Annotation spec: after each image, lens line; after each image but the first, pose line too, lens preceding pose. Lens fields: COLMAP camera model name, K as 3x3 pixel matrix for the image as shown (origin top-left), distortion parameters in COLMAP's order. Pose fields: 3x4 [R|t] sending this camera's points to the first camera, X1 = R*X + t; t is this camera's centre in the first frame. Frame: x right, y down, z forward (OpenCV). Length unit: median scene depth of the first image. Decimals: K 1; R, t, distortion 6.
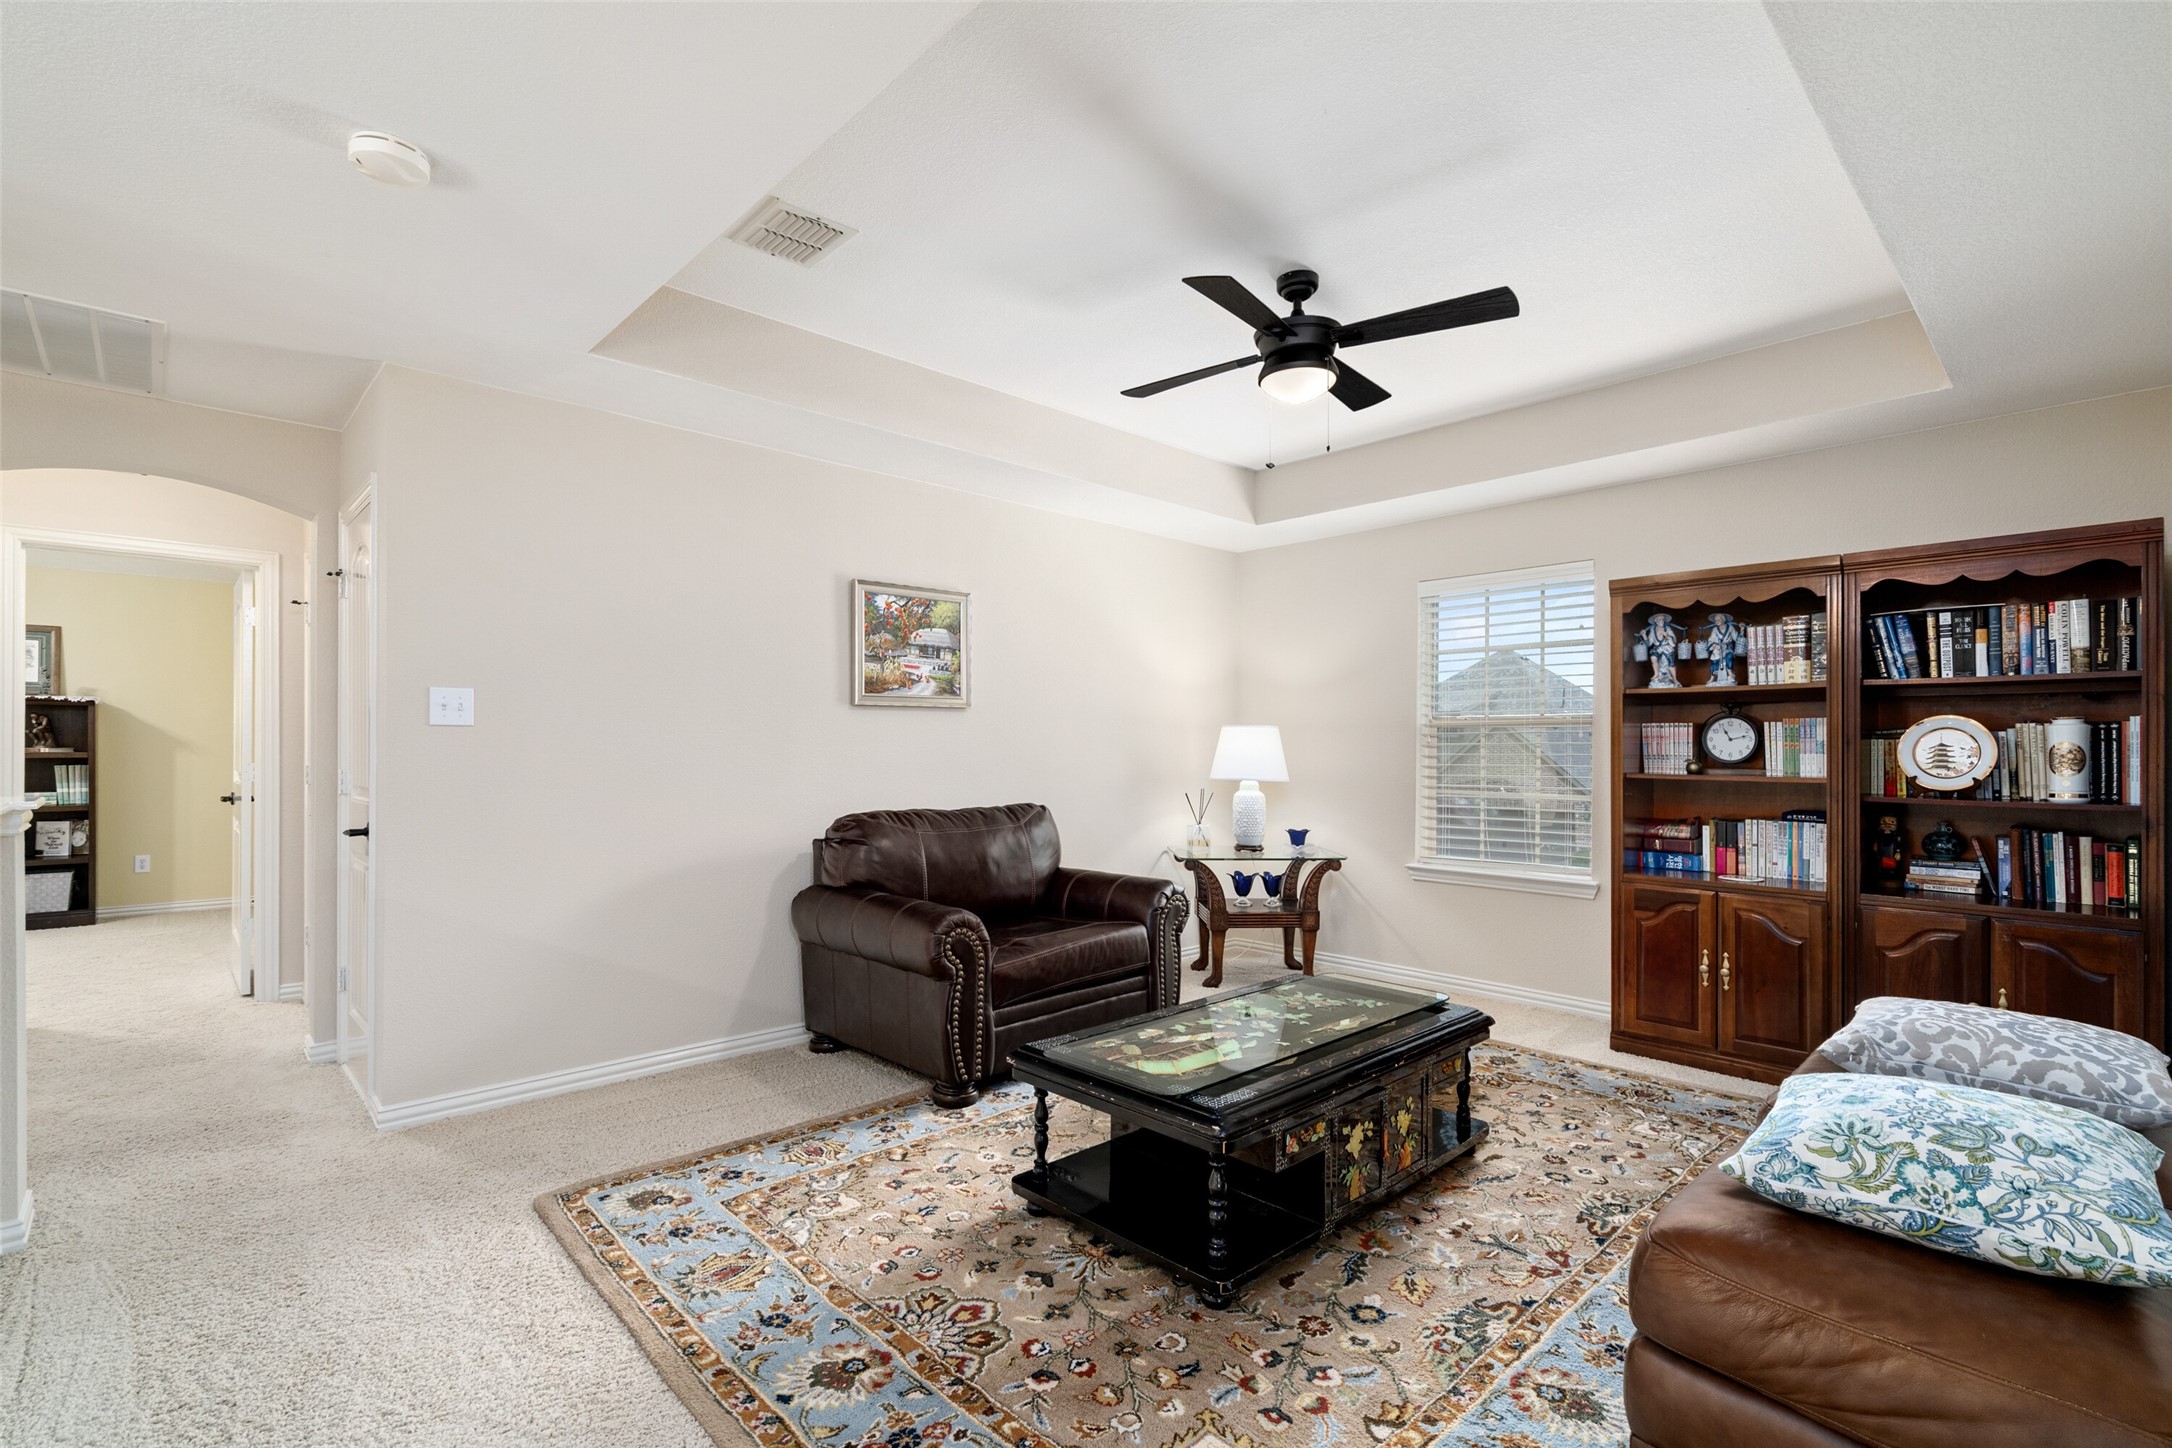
lens RADIAL K [[991.2, 0, 1080.4], [0, 991.2, 738.8], [0, 0, 1]] dist [-0.002060, 0.000804]
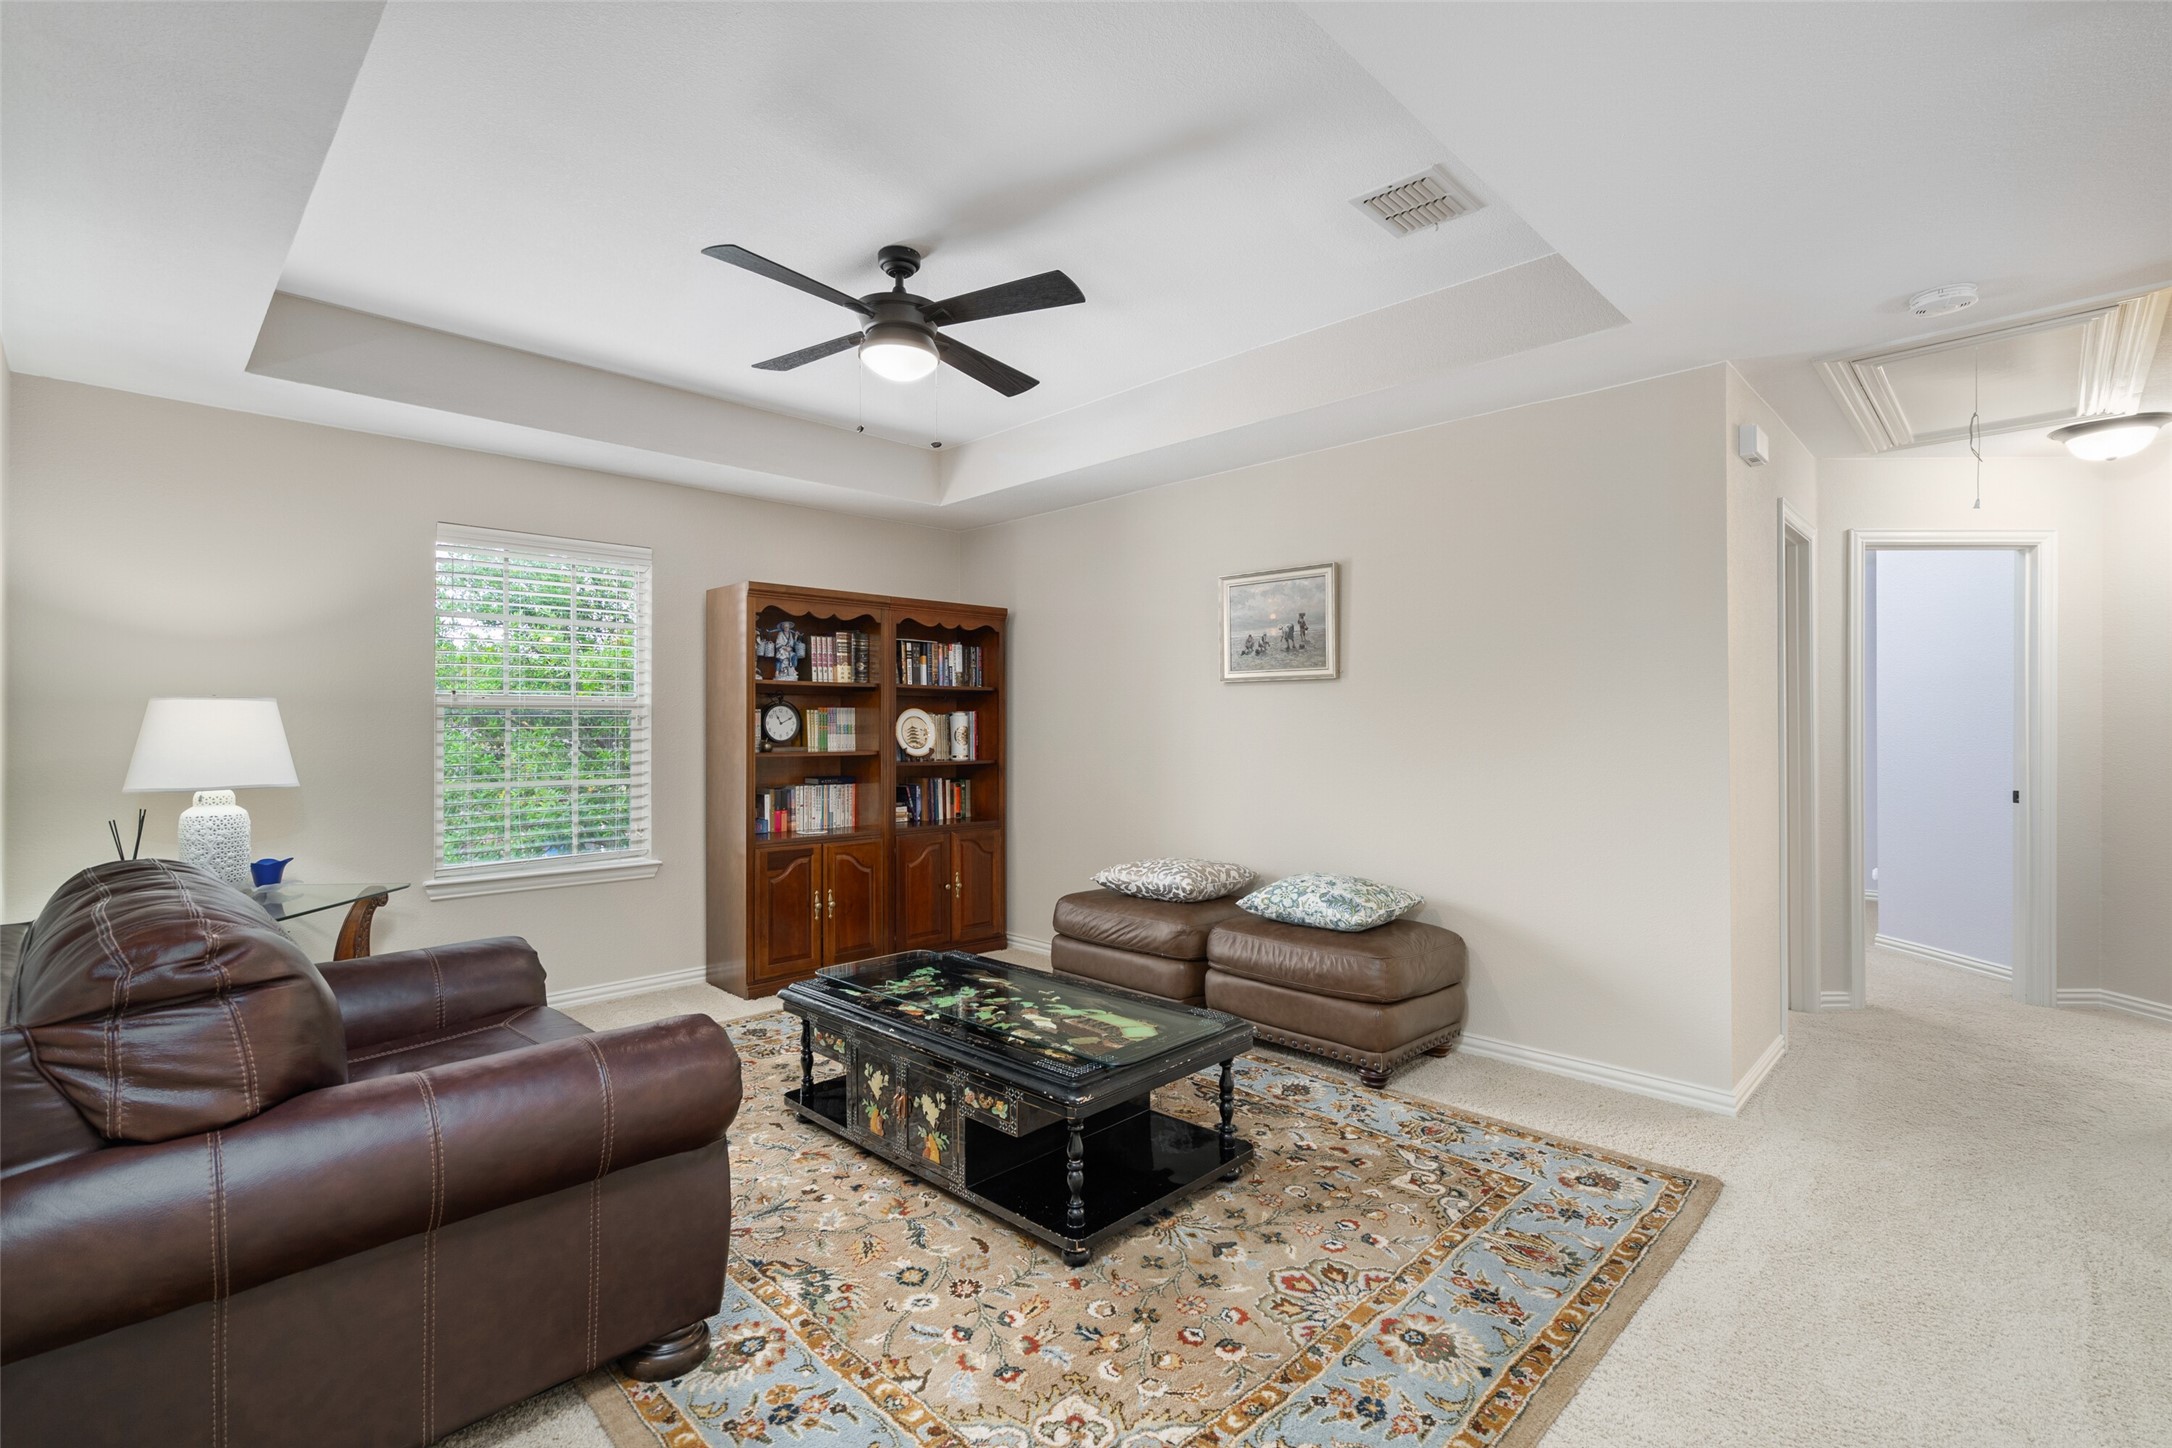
lens RADIAL K [[991.2, 0, 1082.6], [0, 991.2, 726.2], [0, 0, 1]] dist [-0.002060, 0.000804]
pose [[-0.038880, -0.001324, 0.999243, -0.732754], [-0.005627, 0.999984, 0.001106, 0.000848], [-0.999228, -0.005579, -0.038887, 0.820356]]
